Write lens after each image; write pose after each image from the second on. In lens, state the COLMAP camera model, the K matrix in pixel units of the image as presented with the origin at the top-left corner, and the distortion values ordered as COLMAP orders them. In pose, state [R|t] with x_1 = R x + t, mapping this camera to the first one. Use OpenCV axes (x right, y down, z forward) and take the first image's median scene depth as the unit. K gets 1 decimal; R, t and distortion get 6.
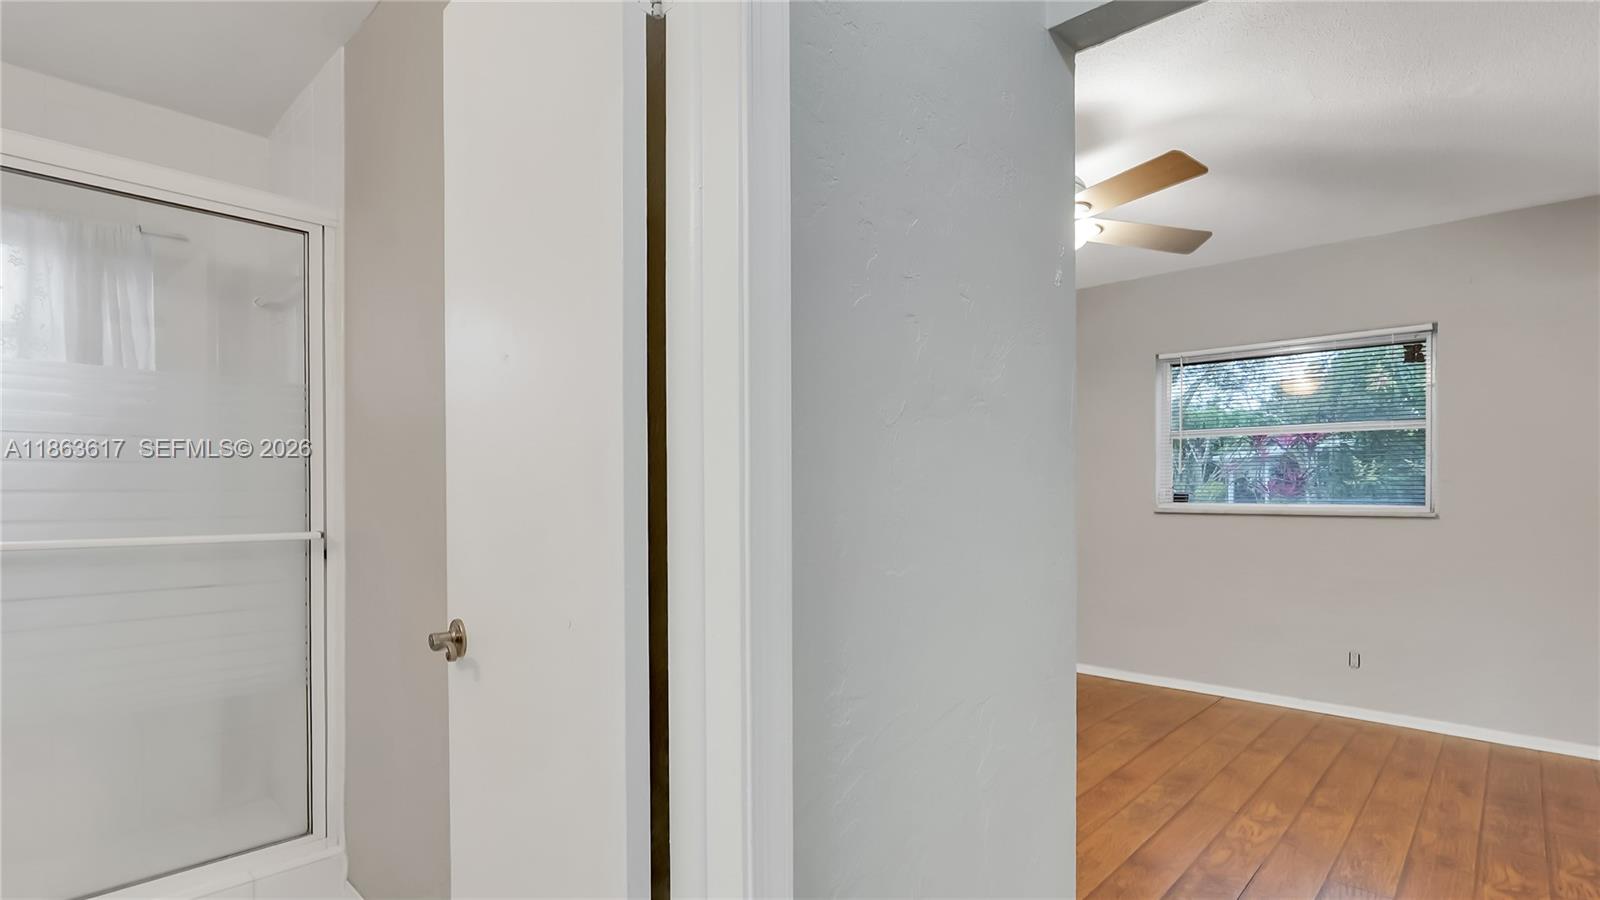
lens RADIAL K [[749.6, 0, 799.8], [0, 749.6, 454.0], [0, 0, 1]] dist [-0.000137, 0.000932]
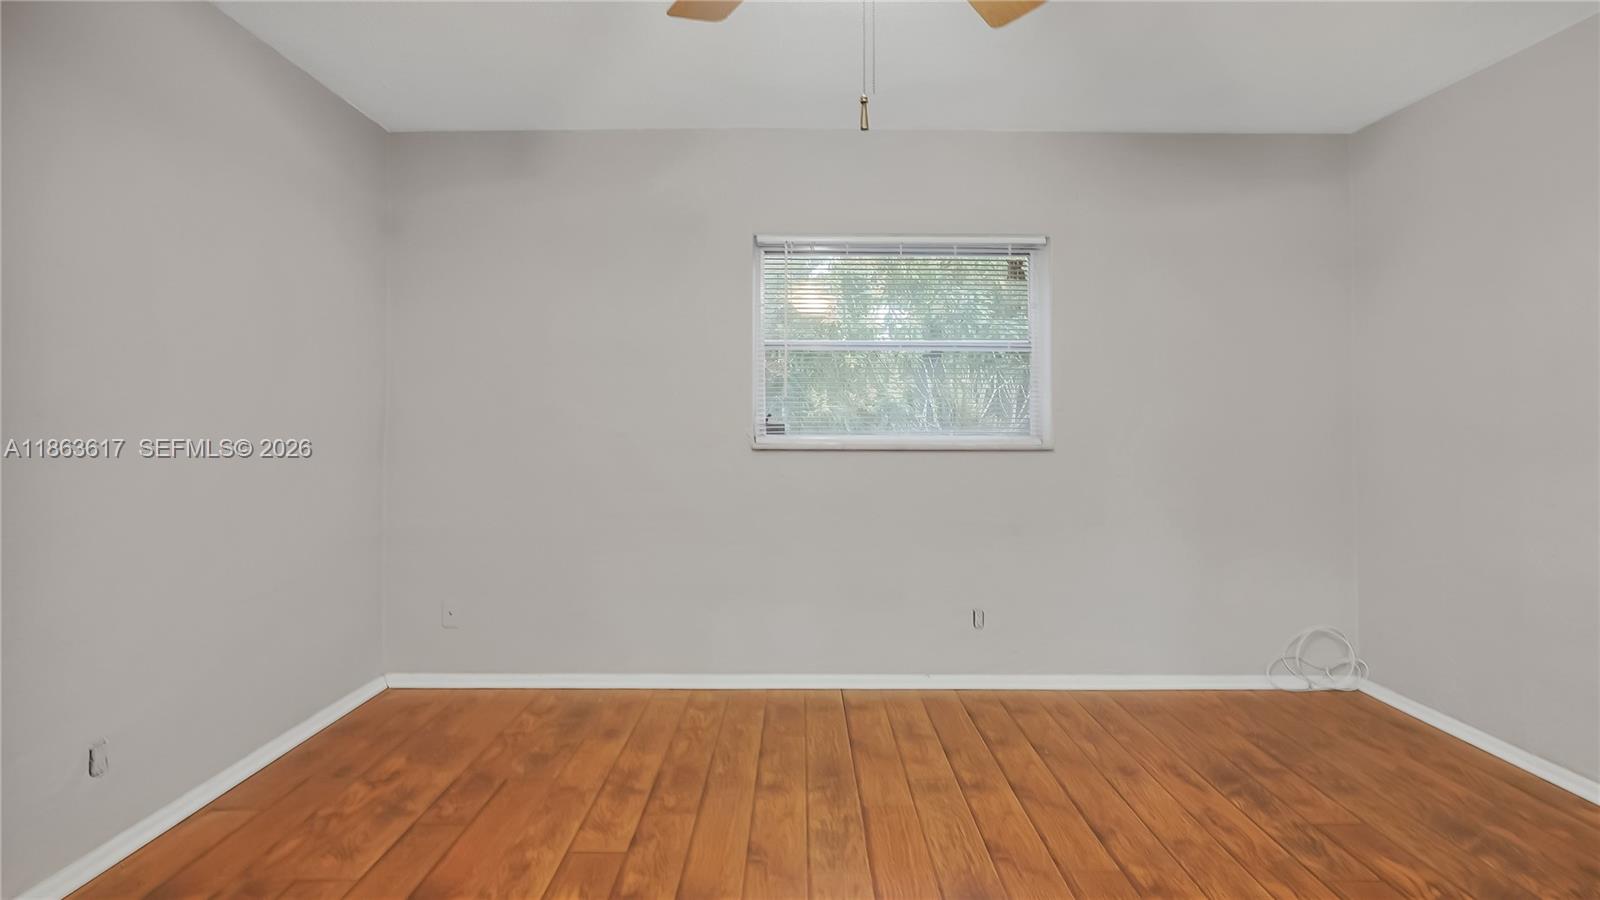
lens RADIAL K [[768.5, 0, 800.1], [0, 768.5, 400.1], [0, 0, 1]] dist [-0.001966, 0.000114]
pose [[0.723435, 0.019044, 0.690130, -0.015298], [-0.034937, 0.999349, 0.009047, 0.030946], [-0.689508, -0.030656, 0.723629, 0.605460]]
